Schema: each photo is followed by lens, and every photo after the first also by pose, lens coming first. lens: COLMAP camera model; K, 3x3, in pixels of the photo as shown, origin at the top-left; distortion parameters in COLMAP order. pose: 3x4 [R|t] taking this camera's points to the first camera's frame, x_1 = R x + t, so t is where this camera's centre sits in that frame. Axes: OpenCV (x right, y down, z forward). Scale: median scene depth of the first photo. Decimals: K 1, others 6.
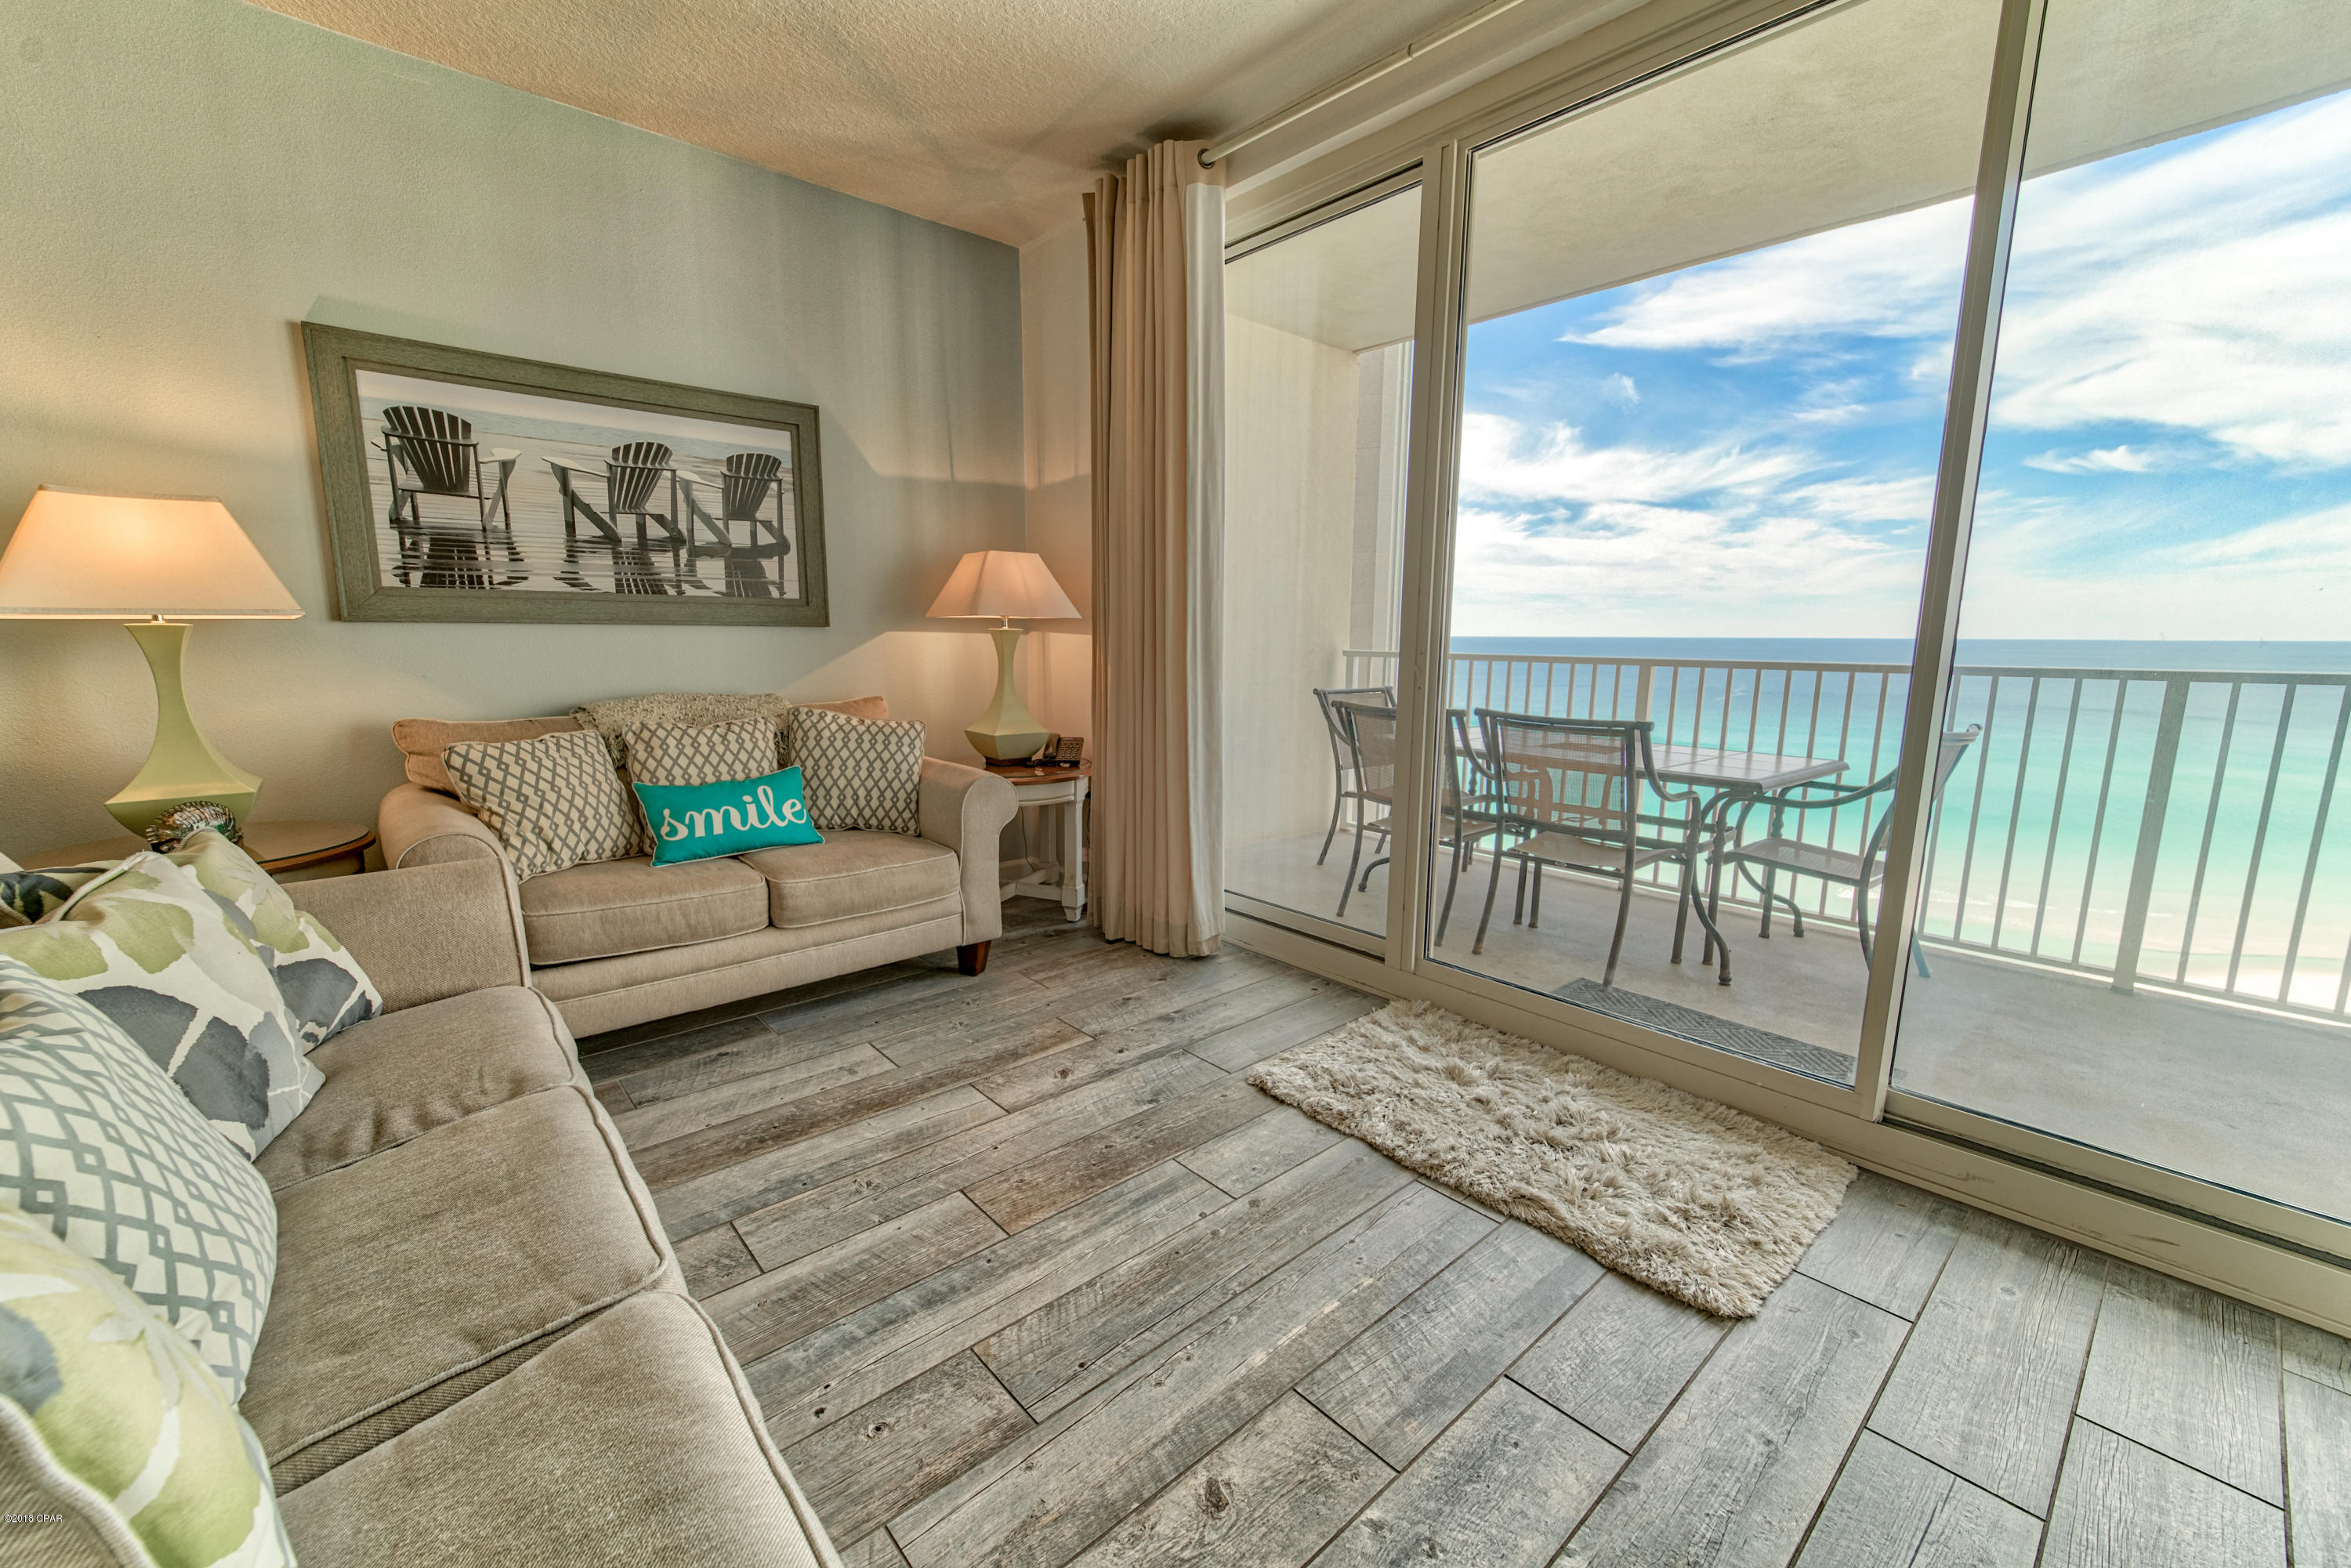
lens RADIAL K [[942.0, 0, 1157.5], [0, 942.0, 786.6], [0, 0, 1]] dist [0.006443, -0.000949]
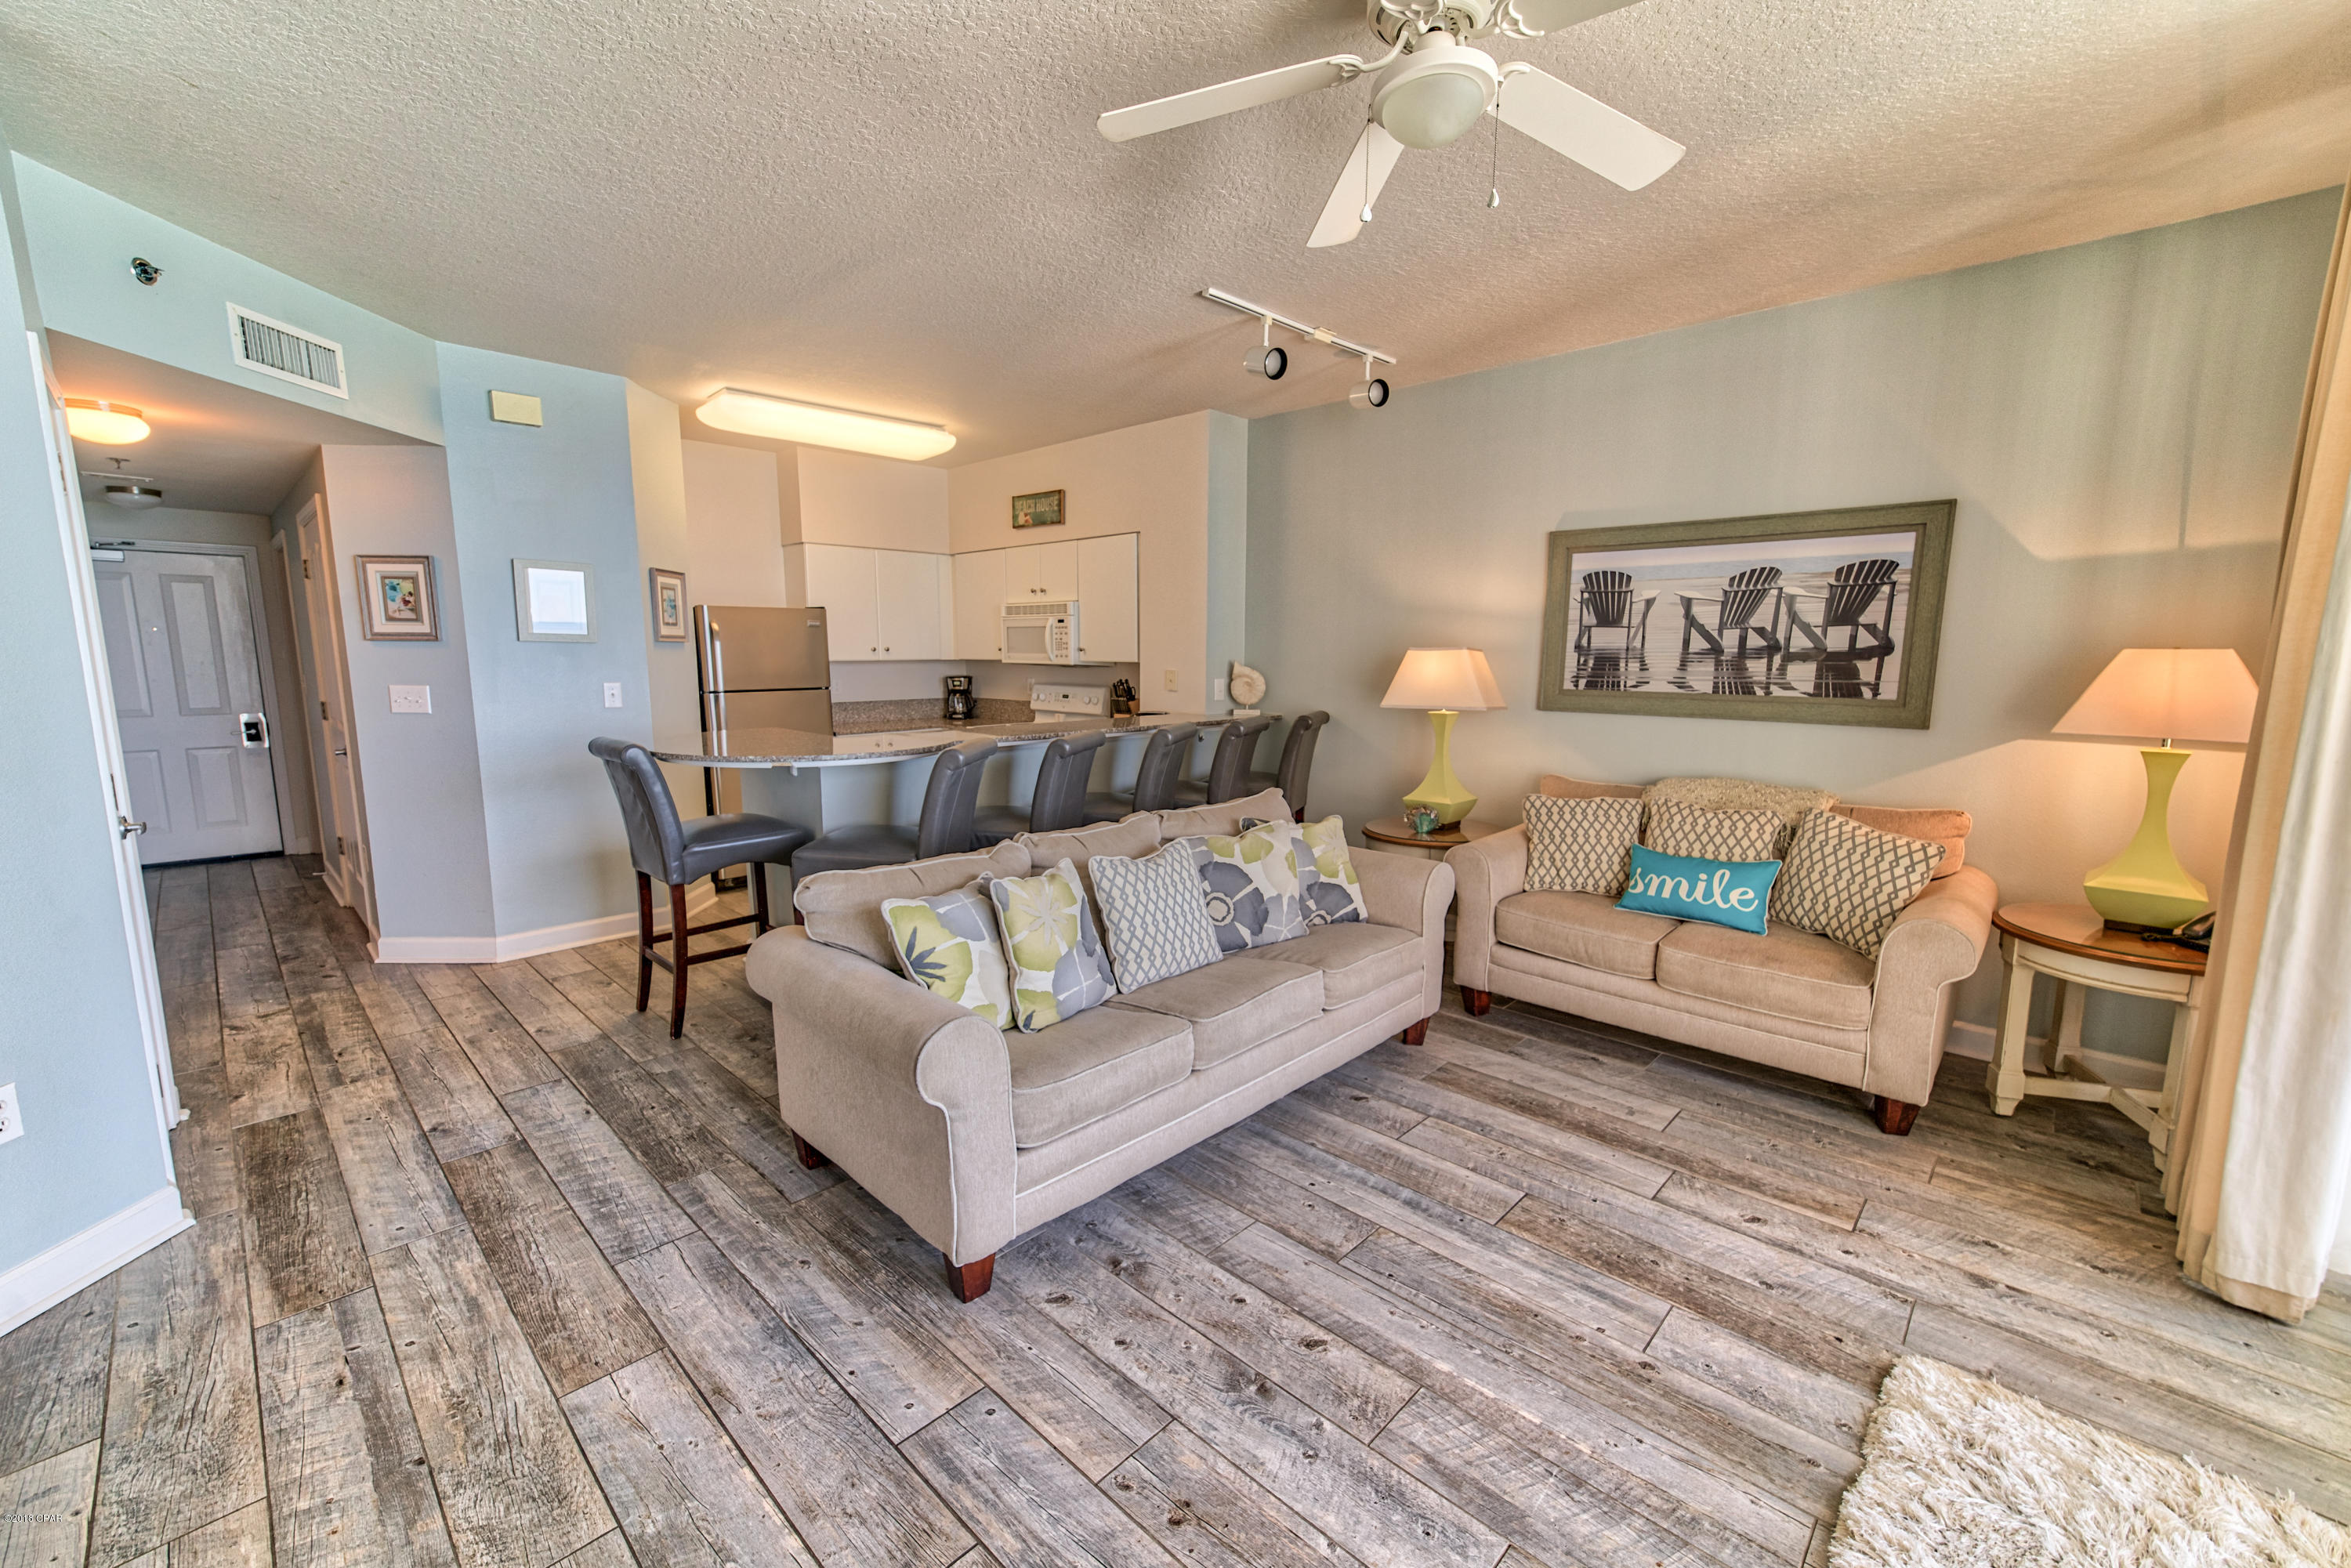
lens RADIAL K [[942.0, 0, 1177.0], [0, 942.0, 791.8], [0, 0, 1]] dist [0.006443, -0.000949]
pose [[0.094790, 0.144808, -0.984909, 0.626507], [-0.166189, 0.977782, 0.127765, -0.128152], [0.981527, 0.151570, 0.116749, 0.202285]]
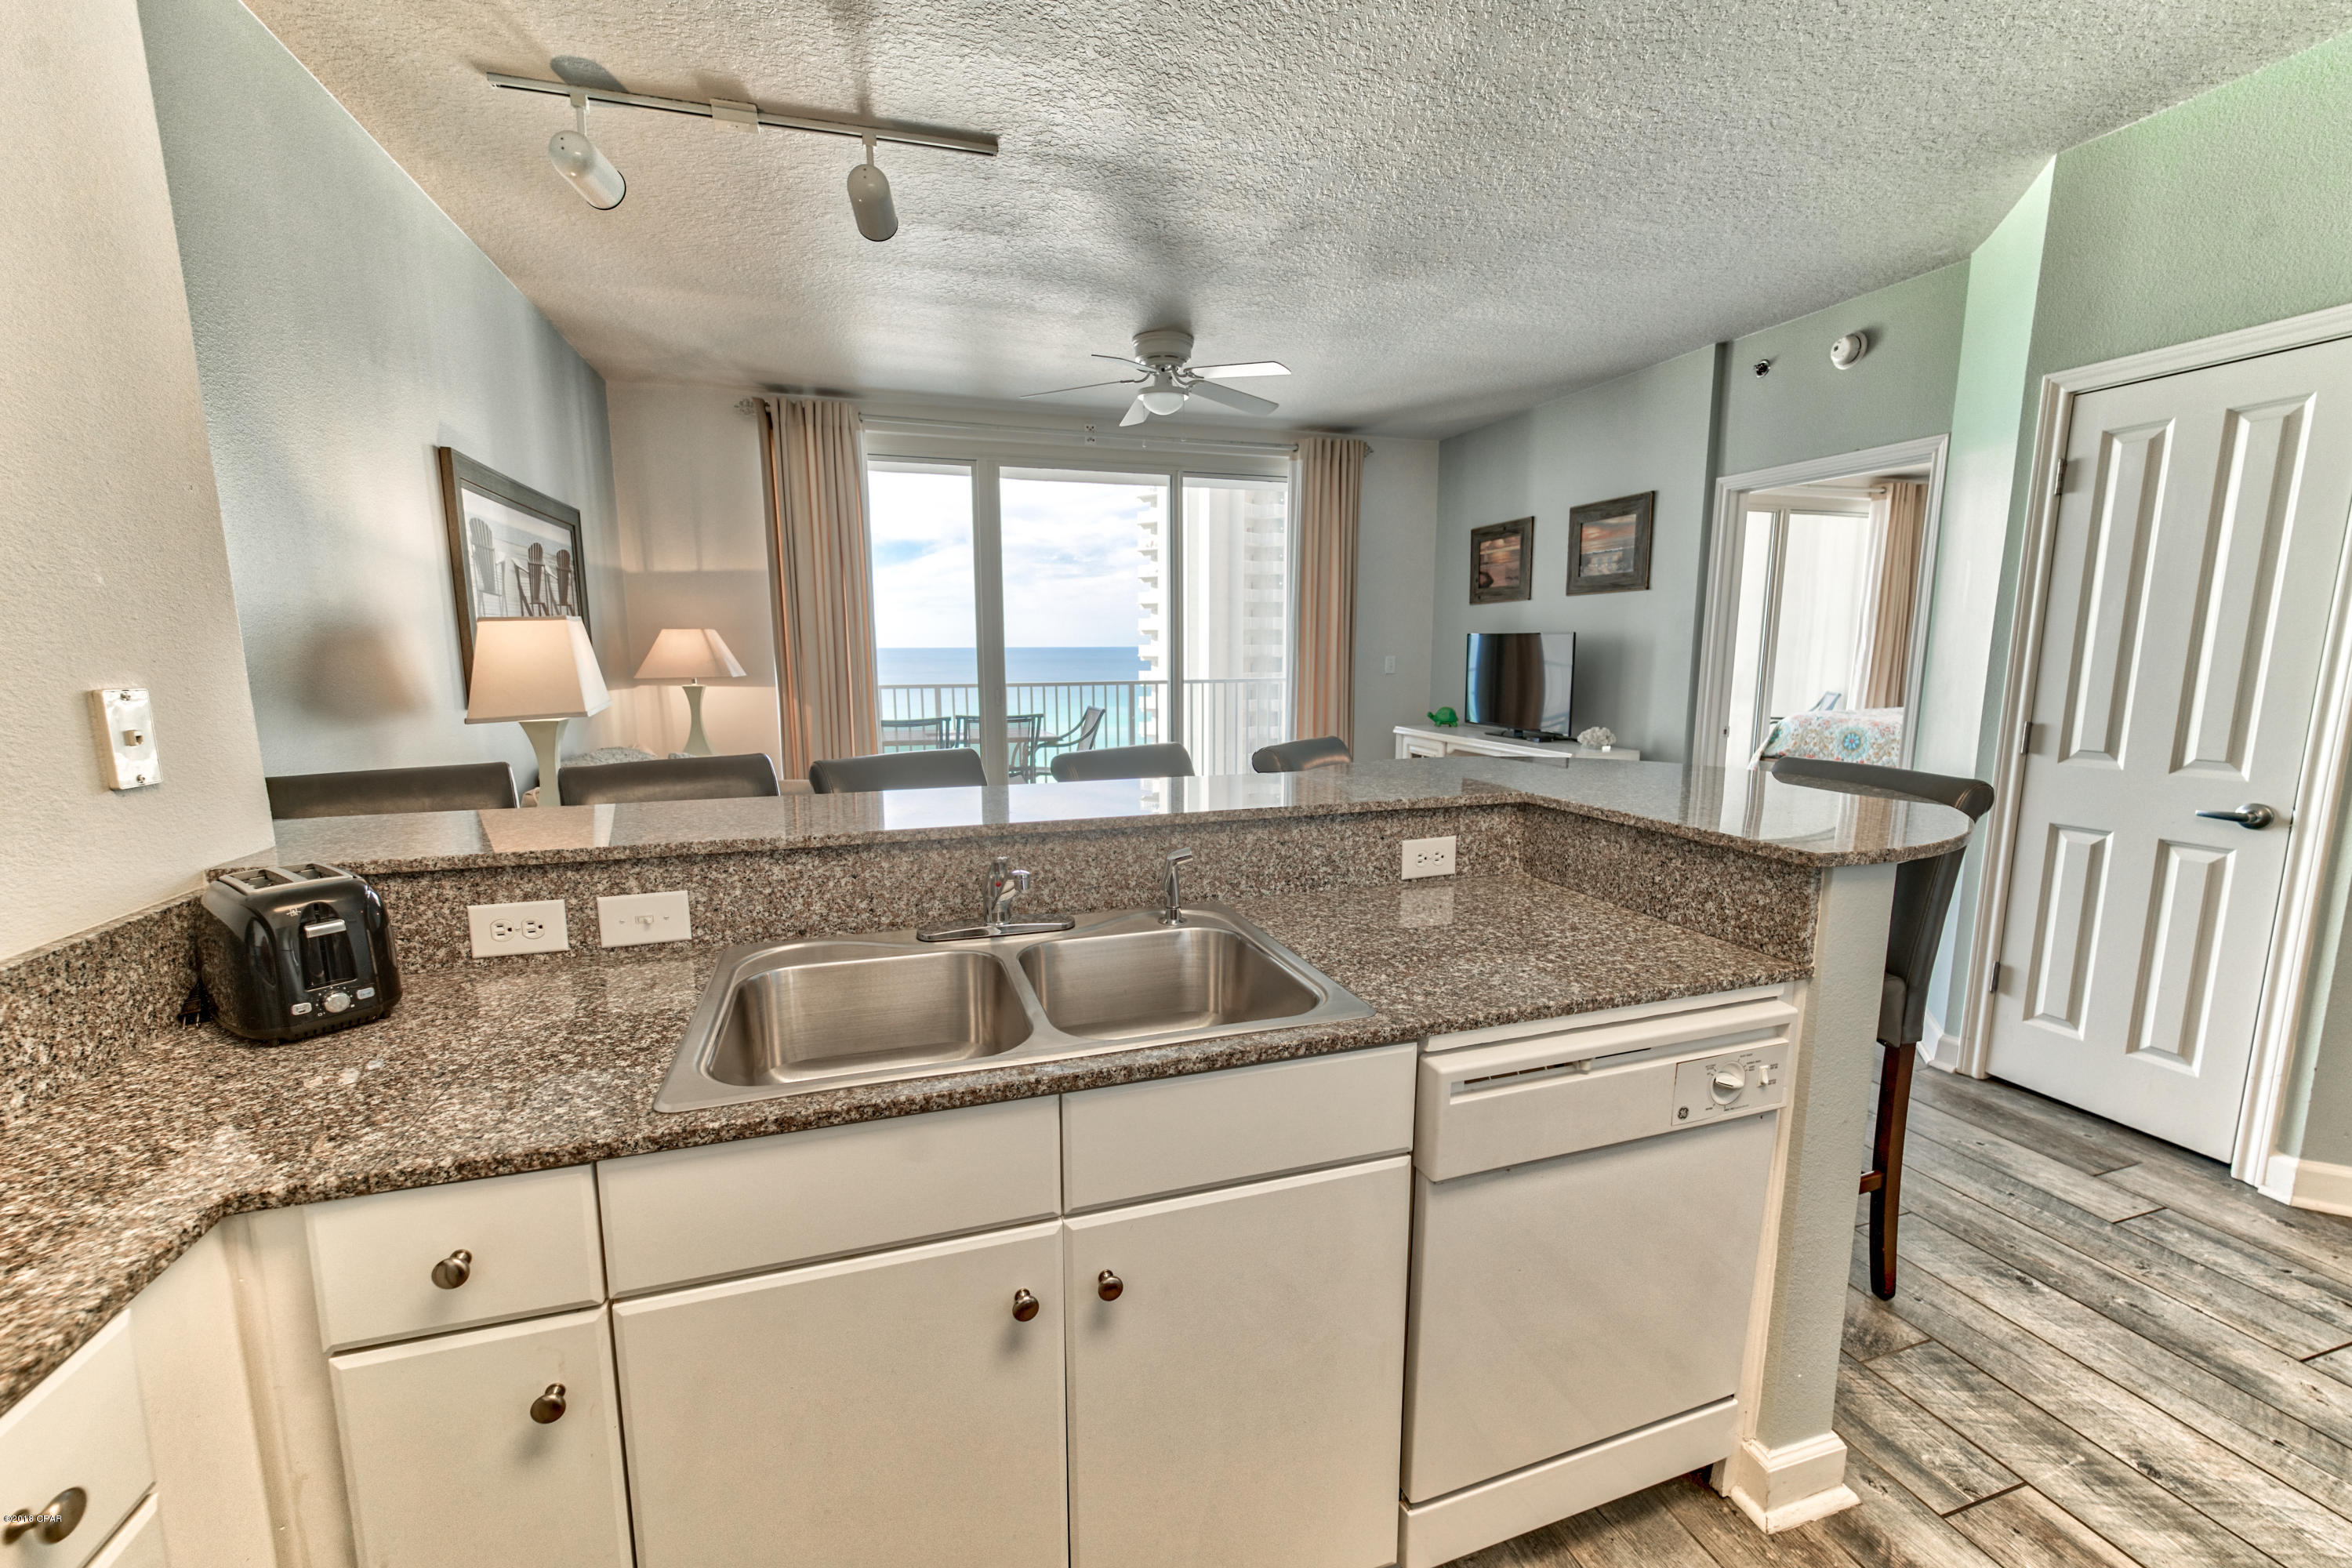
lens RADIAL K [[942.4, 0, 1168.2], [0, 942.4, 788.7], [0, 0, 1]] dist [0.006443, -0.000949]
pose [[0.385995, -0.148954, 0.910396, -1.427451], [0.157292, 0.983054, 0.094153, -0.055971], [-0.908993, 0.106855, 0.402883, -0.157106]]
